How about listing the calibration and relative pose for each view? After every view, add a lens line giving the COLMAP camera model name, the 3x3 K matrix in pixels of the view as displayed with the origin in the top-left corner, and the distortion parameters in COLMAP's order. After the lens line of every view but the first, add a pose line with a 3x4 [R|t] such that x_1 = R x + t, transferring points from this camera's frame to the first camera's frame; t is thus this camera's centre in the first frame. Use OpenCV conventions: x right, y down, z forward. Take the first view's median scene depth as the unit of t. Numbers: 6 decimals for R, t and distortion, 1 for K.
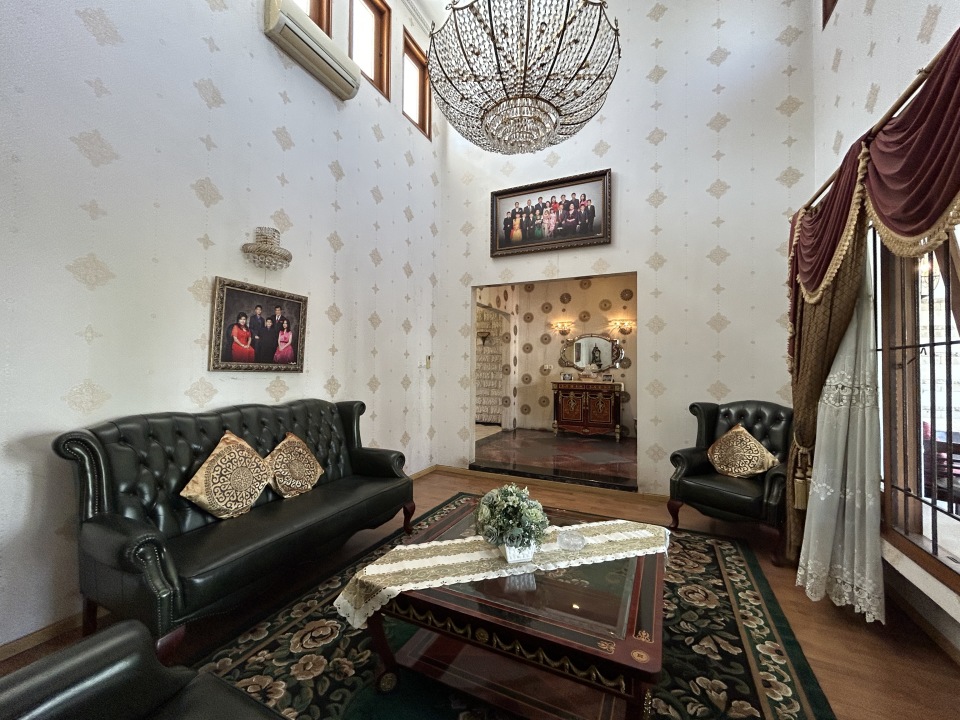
lens RADIAL K [[391.2, 0, 479.8], [0, 391.2, 361.0], [0, 0, 1]] dist [0.001385, -0.001121]
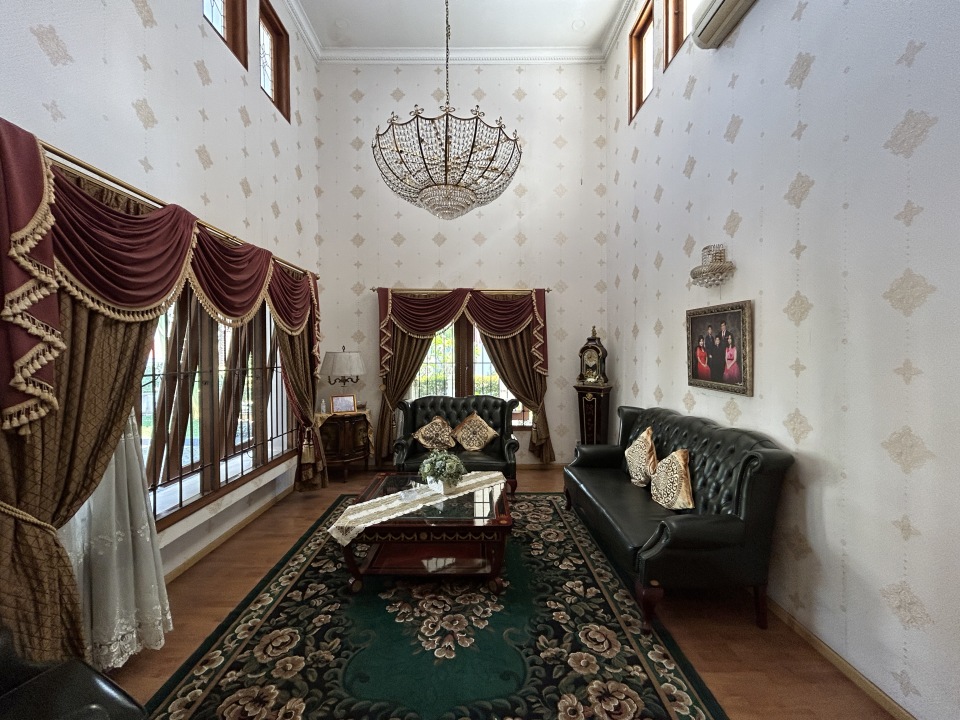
lens RADIAL K [[391.2, 0, 479.9], [0, 391.2, 359.1], [0, 0, 1]] dist [0.001385, -0.001121]
pose [[-0.899340, 0.001708, -0.437247, 0.417914], [0.005858, 0.999950, -0.008144, -0.046751], [0.437211, -0.009886, -0.899305, 1.606092]]
